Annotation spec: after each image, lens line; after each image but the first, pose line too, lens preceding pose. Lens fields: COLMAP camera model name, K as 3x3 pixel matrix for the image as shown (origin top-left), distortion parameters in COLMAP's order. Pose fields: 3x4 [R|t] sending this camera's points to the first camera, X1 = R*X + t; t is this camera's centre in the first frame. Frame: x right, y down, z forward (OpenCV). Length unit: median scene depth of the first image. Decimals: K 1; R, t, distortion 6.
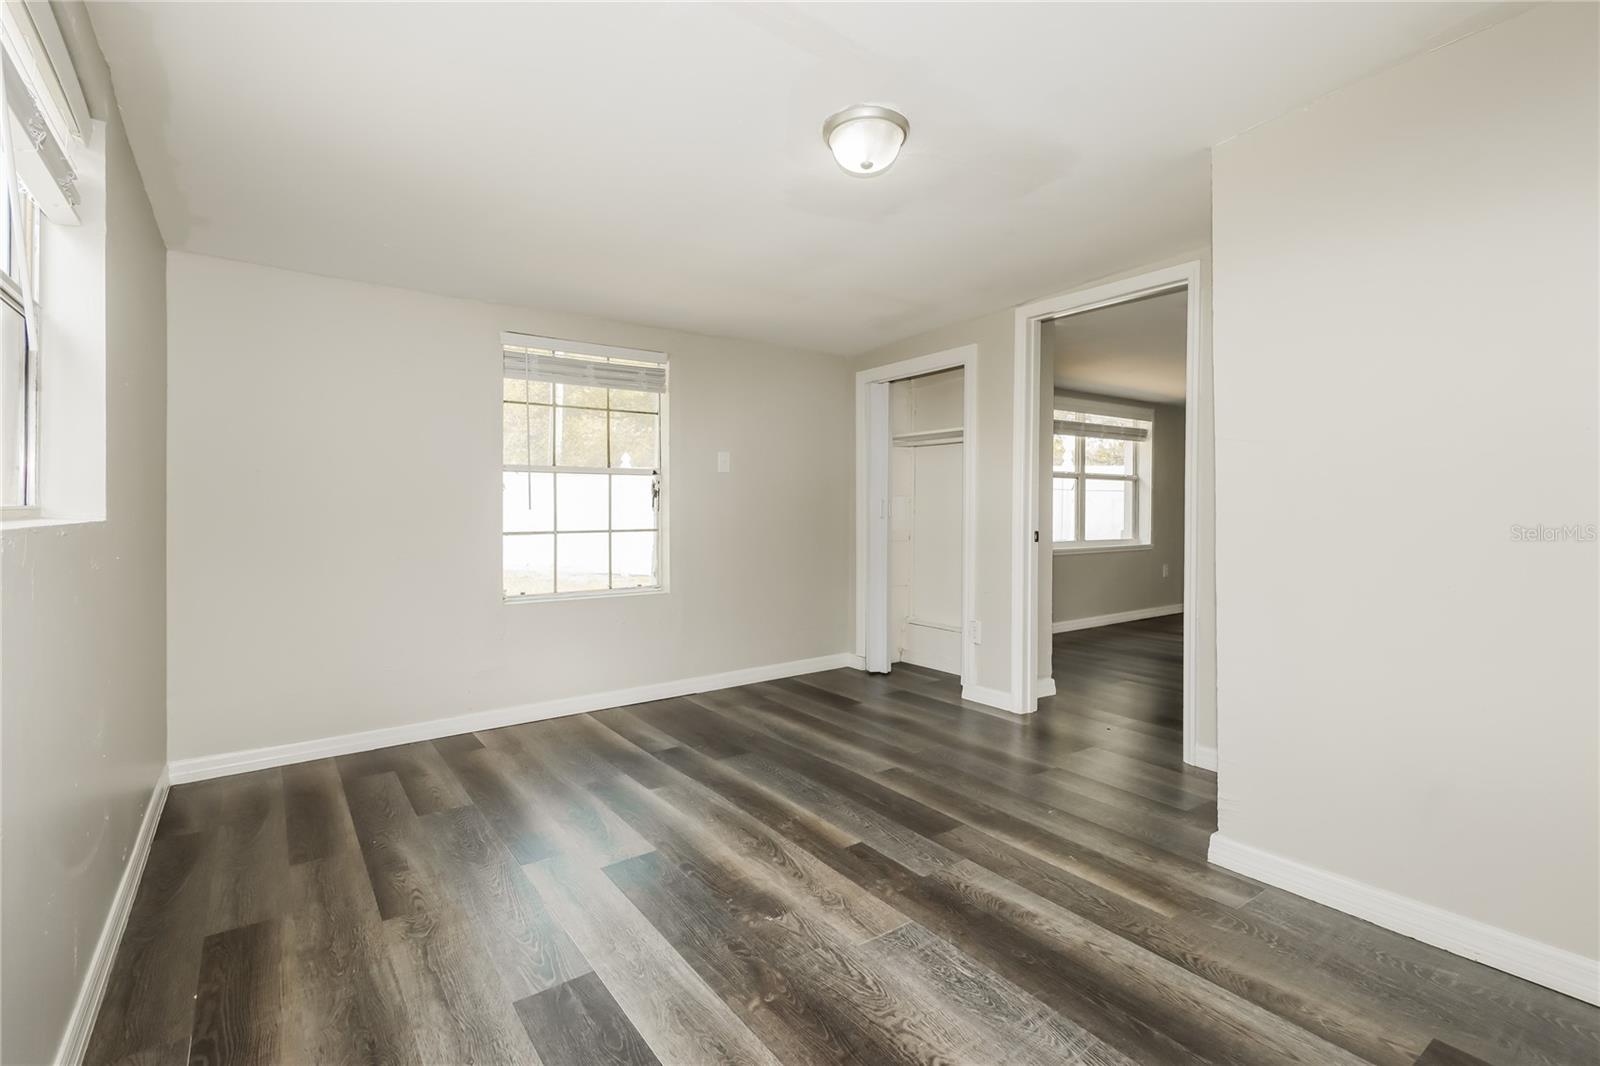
lens RADIAL K [[739.6, 0, 810.0], [0, 739.6, 528.7], [0, 0, 1]] dist [0.015099, -0.004324]
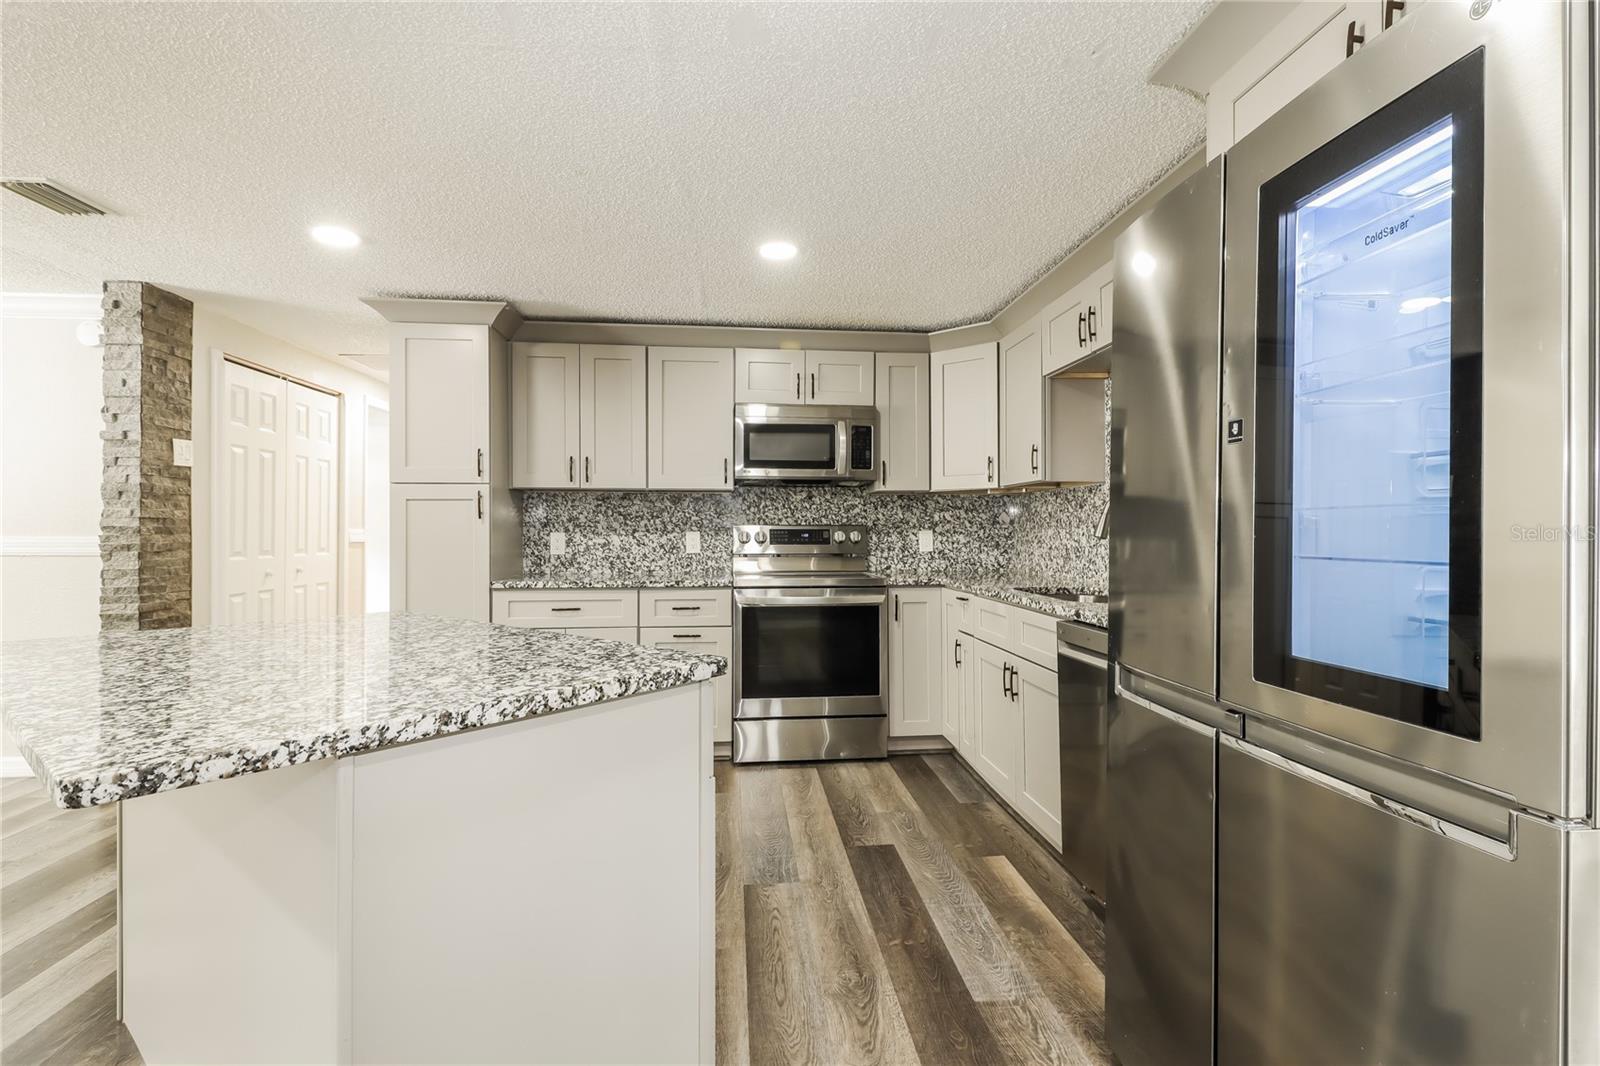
lens RADIAL K [[739.6, 0, 804.4], [0, 739.6, 526.9], [0, 0, 1]] dist [0.015099, -0.004324]
pose [[0.855209, 0.008443, -0.518214, 0.365112], [-0.029149, 0.999068, -0.031827, -0.033441], [0.517463, 0.042324, 0.854659, -0.181546]]
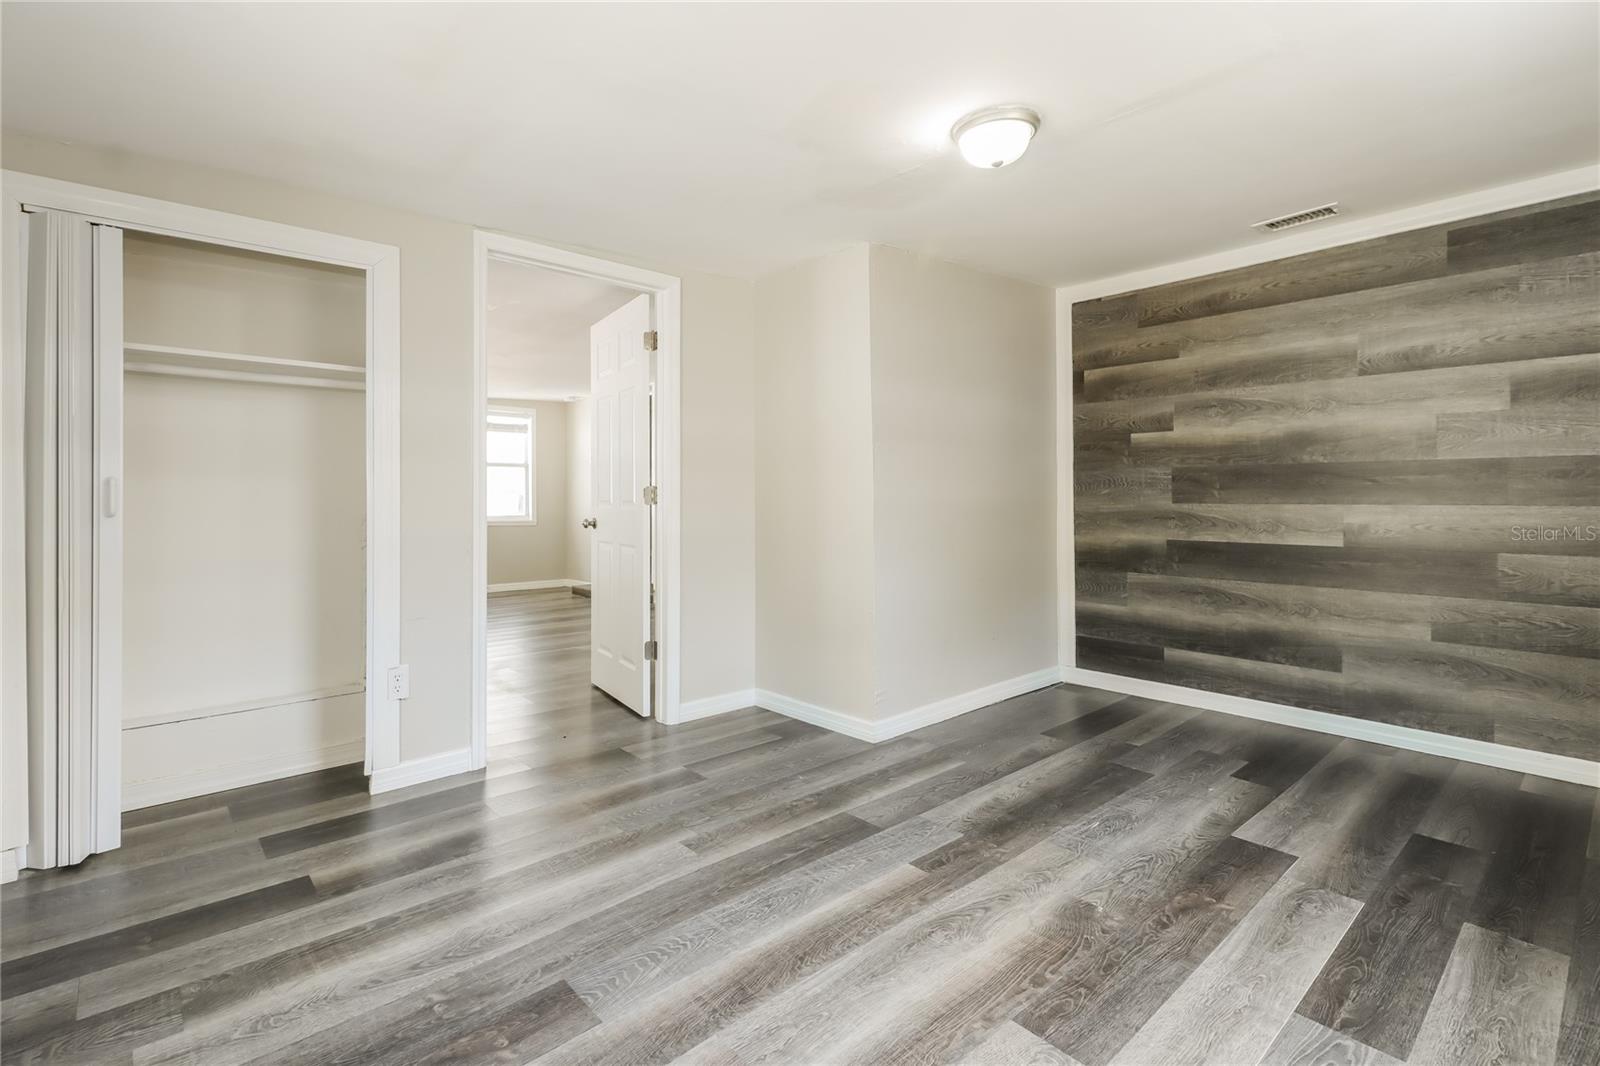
lens RADIAL K [[739.6, 0, 815.0], [0, 739.6, 491.1], [0, 0, 1]] dist [0.015099, -0.004324]
pose [[-0.094874, 0.002686, 0.995486, -0.953243], [0.034157, 0.999416, 0.000559, -0.036517], [-0.994903, 0.034056, -0.094911, 1.385745]]
